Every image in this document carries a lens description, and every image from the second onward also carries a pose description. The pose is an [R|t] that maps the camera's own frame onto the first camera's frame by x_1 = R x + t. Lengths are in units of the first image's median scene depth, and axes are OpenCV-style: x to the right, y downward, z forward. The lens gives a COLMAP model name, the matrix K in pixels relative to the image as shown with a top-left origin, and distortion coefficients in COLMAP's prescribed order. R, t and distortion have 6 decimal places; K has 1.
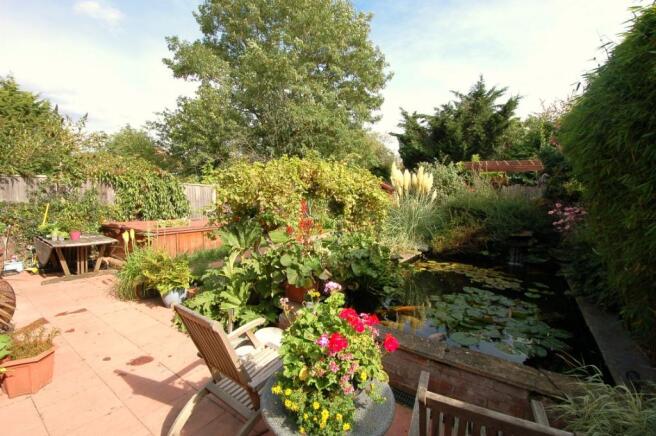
lens RADIAL K [[287.9, 0, 327.0], [0, 287.9, 196.1], [0, 0, 1]] dist [0.022539, -0.000068]
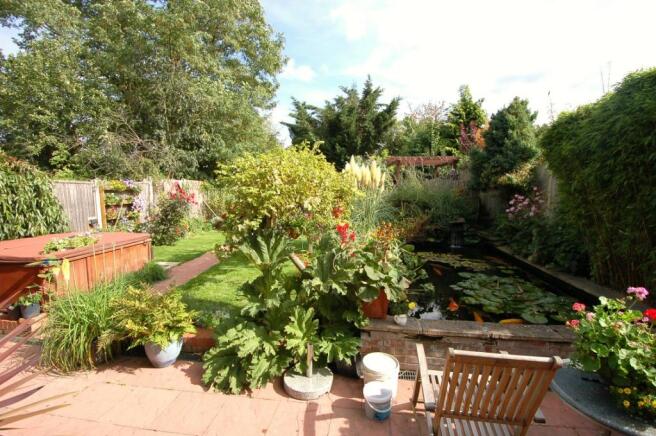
lens RADIAL K [[303.2, 0, 332.5], [0, 303.2, 207.5], [0, 0, 1]] dist [-0.002103, -0.000664]
pose [[0.896729, -0.051136, 0.439617, -0.110444], [0.024601, 0.997526, 0.065852, -0.005407], [-0.441896, -0.048236, 0.895768, 0.047480]]
